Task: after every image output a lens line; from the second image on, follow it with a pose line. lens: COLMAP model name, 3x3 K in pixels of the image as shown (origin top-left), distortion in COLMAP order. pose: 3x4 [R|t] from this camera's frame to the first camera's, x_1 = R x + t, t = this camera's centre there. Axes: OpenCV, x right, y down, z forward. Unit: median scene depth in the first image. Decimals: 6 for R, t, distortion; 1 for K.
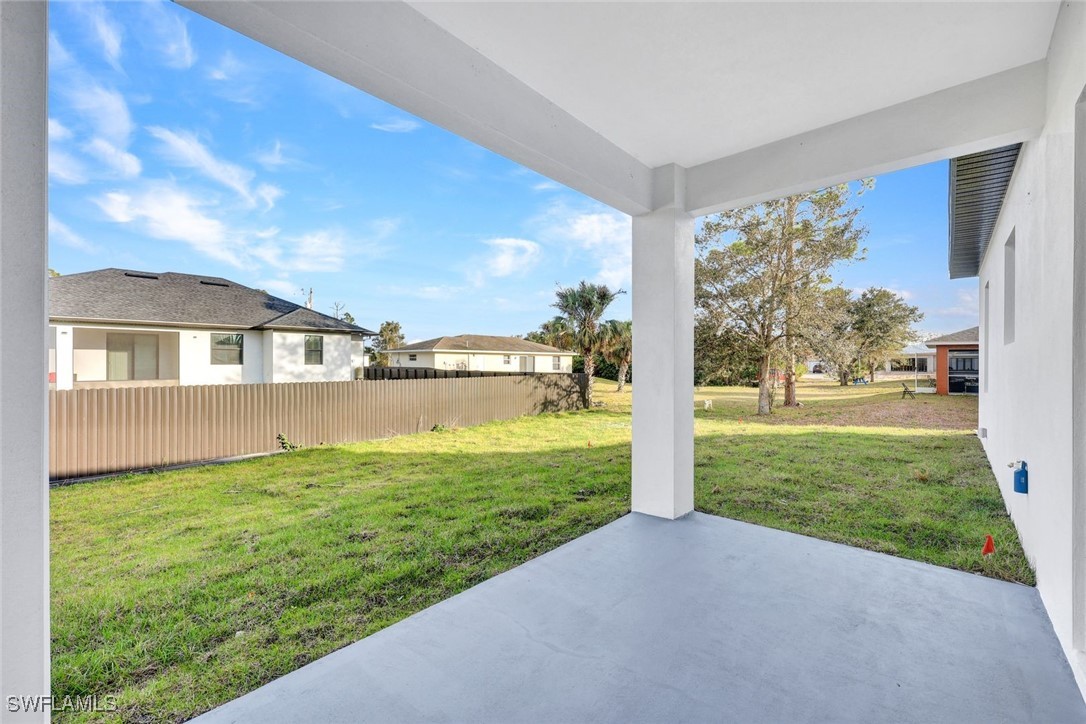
lens RADIAL K [[441.9, 0, 543.0], [0, 441.9, 359.9], [0, 0, 1]] dist [0.000597, 0.000077]
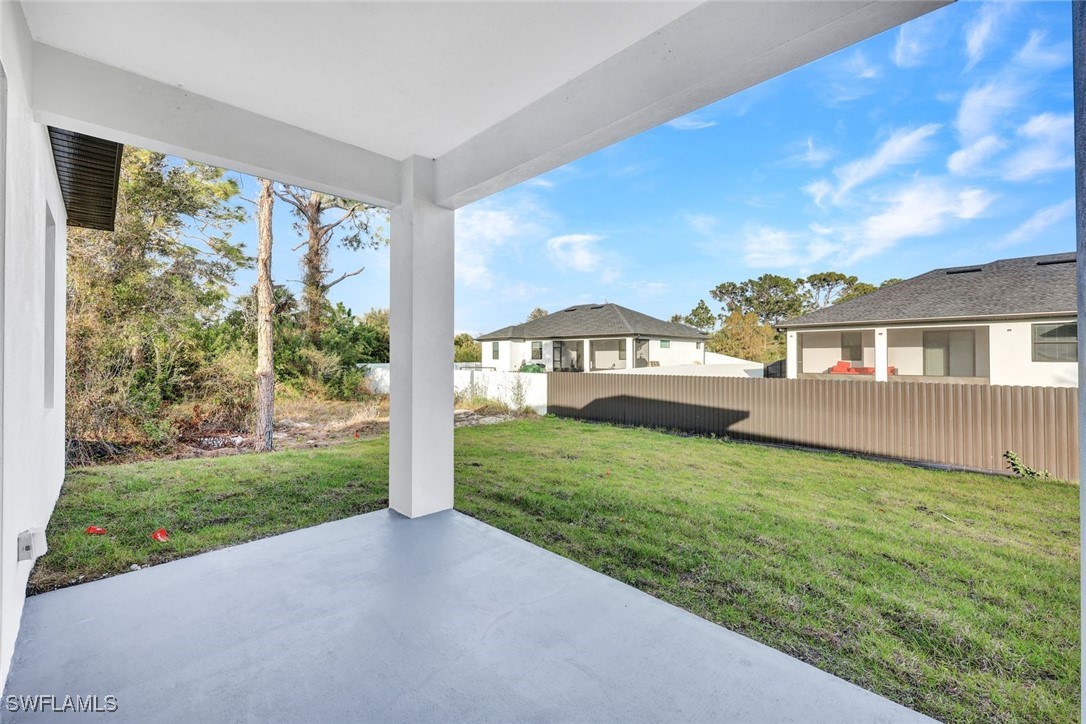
lens RADIAL K [[439.7, 0, 554.8], [0, 439.7, 351.4], [0, 0, 1]] dist [0.021319, 0.000155]
pose [[-0.019507, -0.013936, -0.999713, 0.117741], [0.001998, 0.999900, -0.013977, 0.001219], [0.999808, -0.002270, -0.019478, 0.121904]]
